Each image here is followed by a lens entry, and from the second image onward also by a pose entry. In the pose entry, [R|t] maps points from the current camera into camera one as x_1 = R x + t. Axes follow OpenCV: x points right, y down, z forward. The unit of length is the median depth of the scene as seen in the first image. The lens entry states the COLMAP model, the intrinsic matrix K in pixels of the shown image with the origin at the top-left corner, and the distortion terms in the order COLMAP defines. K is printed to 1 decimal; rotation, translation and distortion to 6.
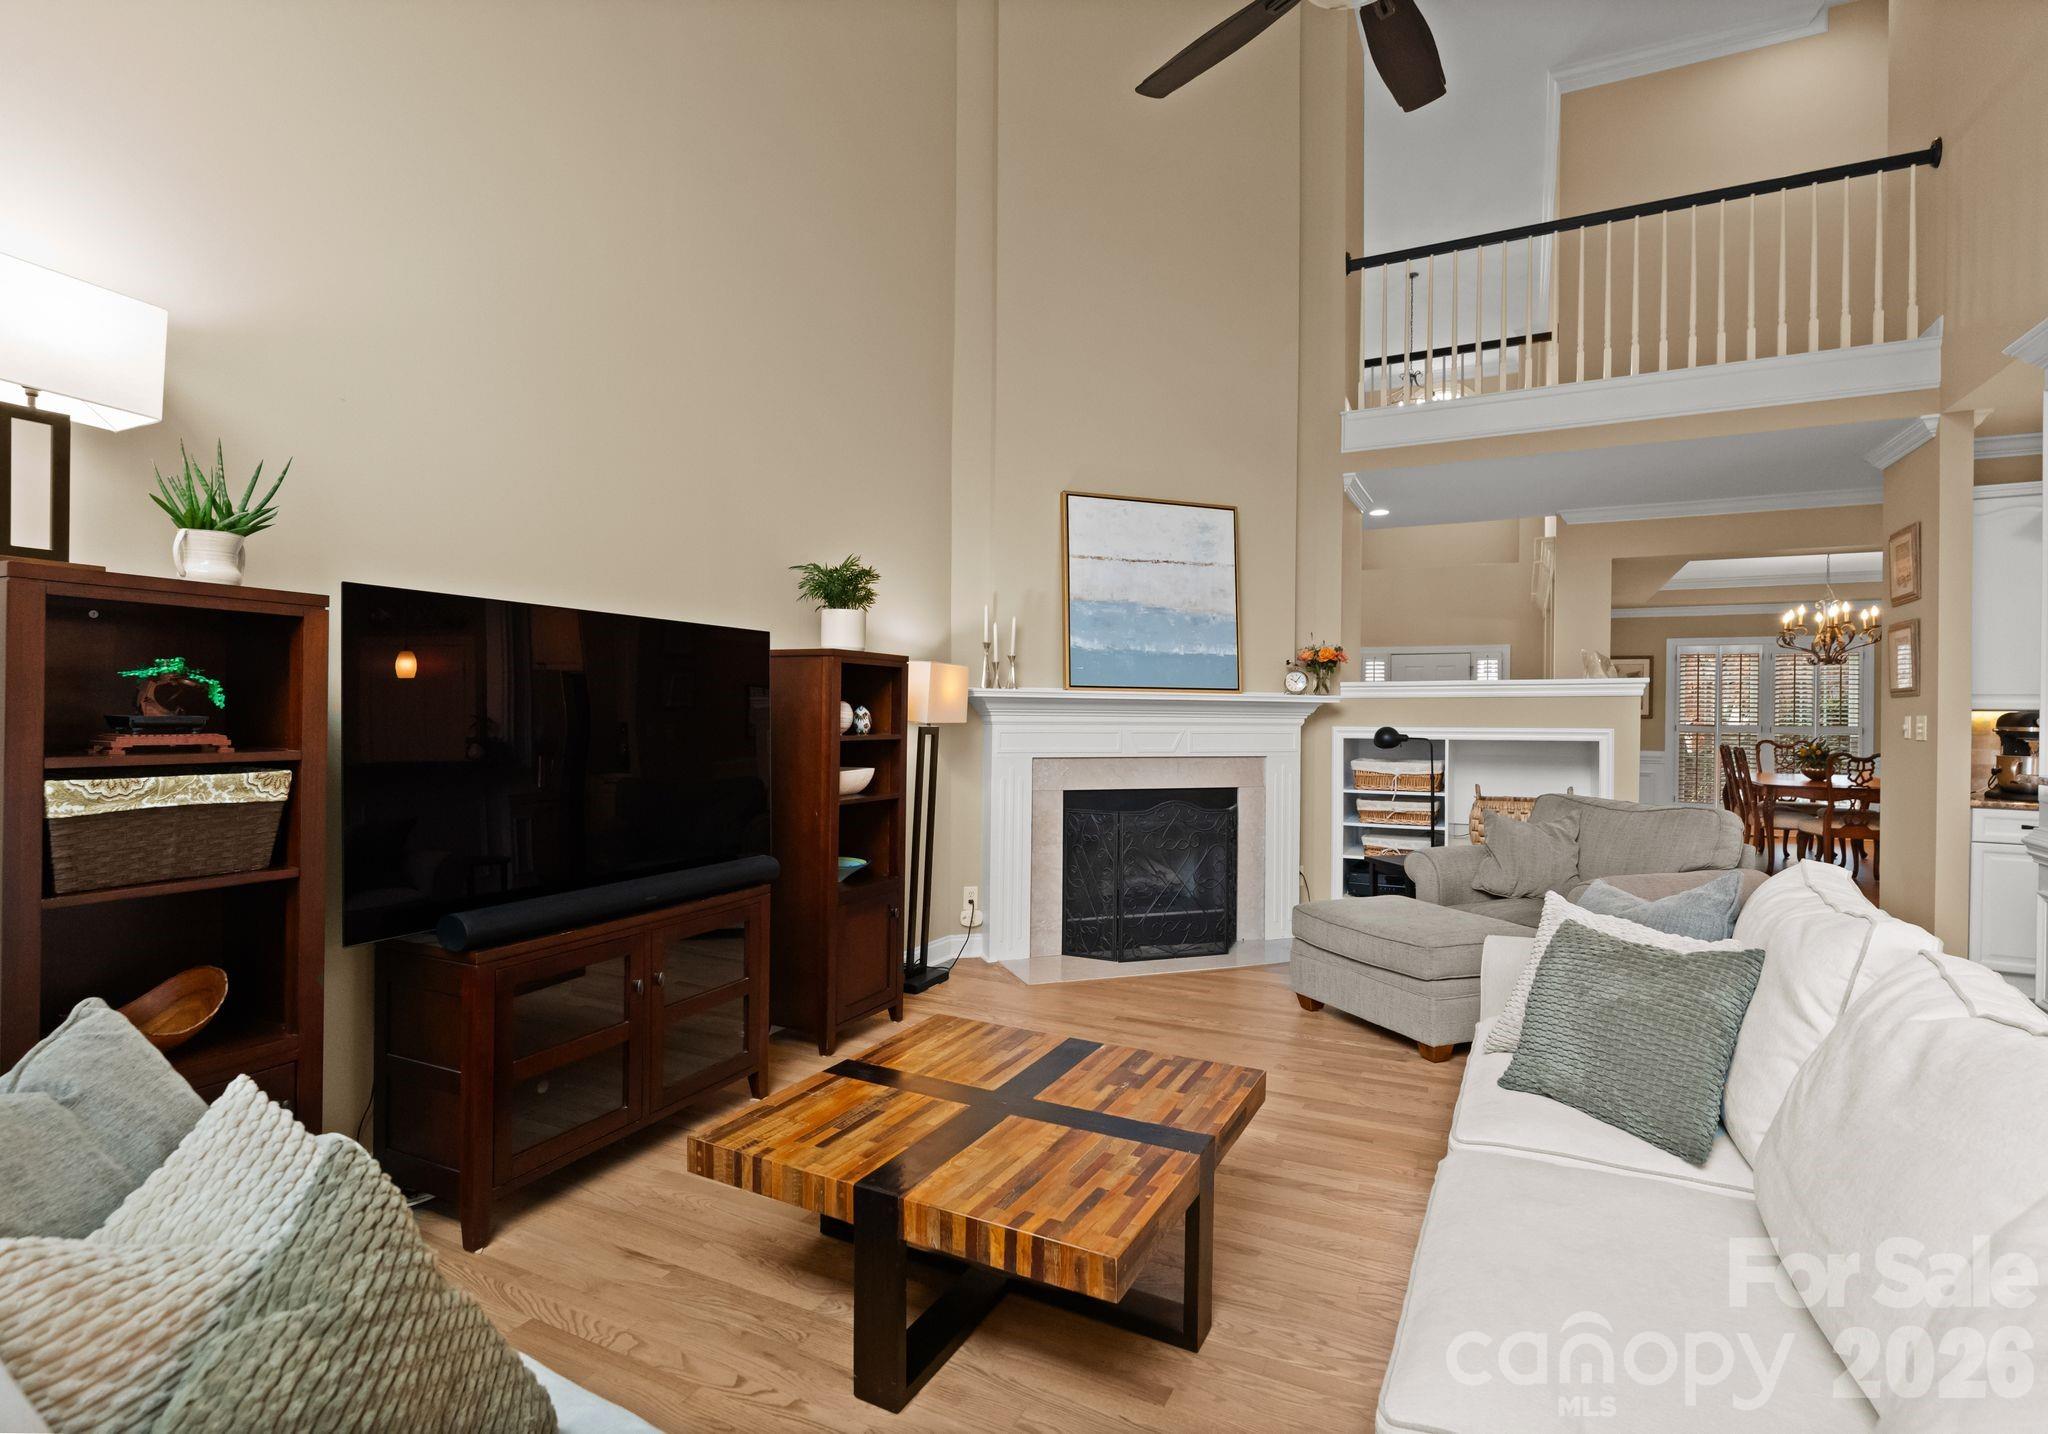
lens RADIAL K [[1003.2, 0, 1034.5], [0, 1003.2, 710.0], [0, 0, 1]] dist [-0.000882, 0.002202]
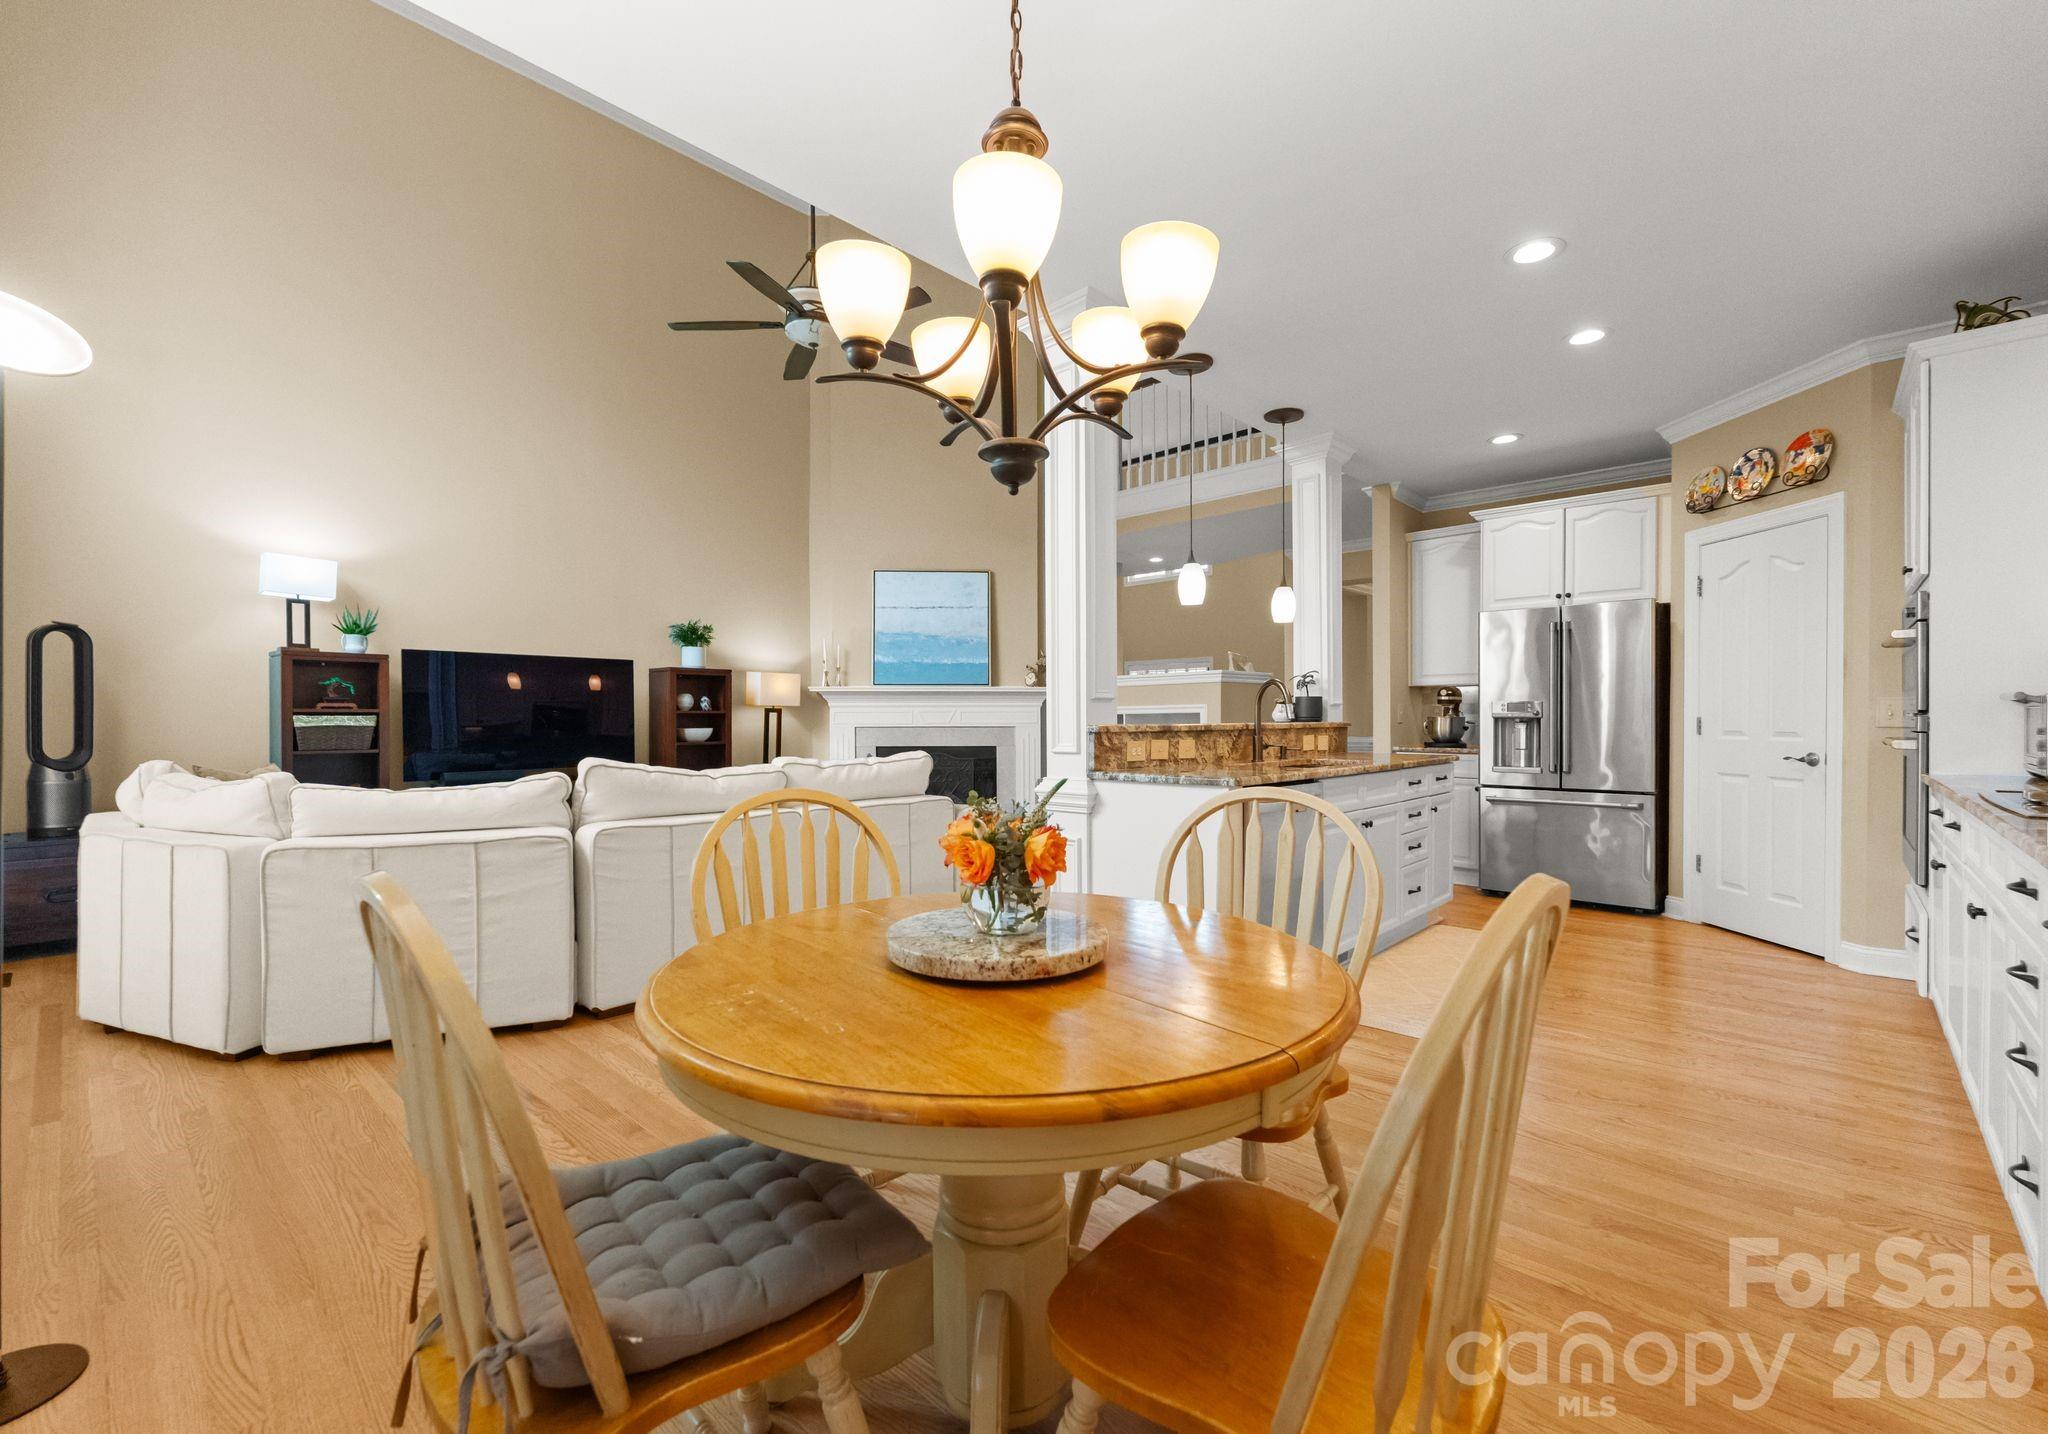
lens RADIAL K [[860.8, 0, 1007.3], [0, 860.8, 720.9], [0, 0, 1]] dist [-0.002123, -0.000504]
pose [[0.965029, -0.015928, -0.261659, 0.828958], [0.017251, 0.999847, 0.002760, 0.049570], [0.261576, -0.007177, 0.965156, -0.457550]]
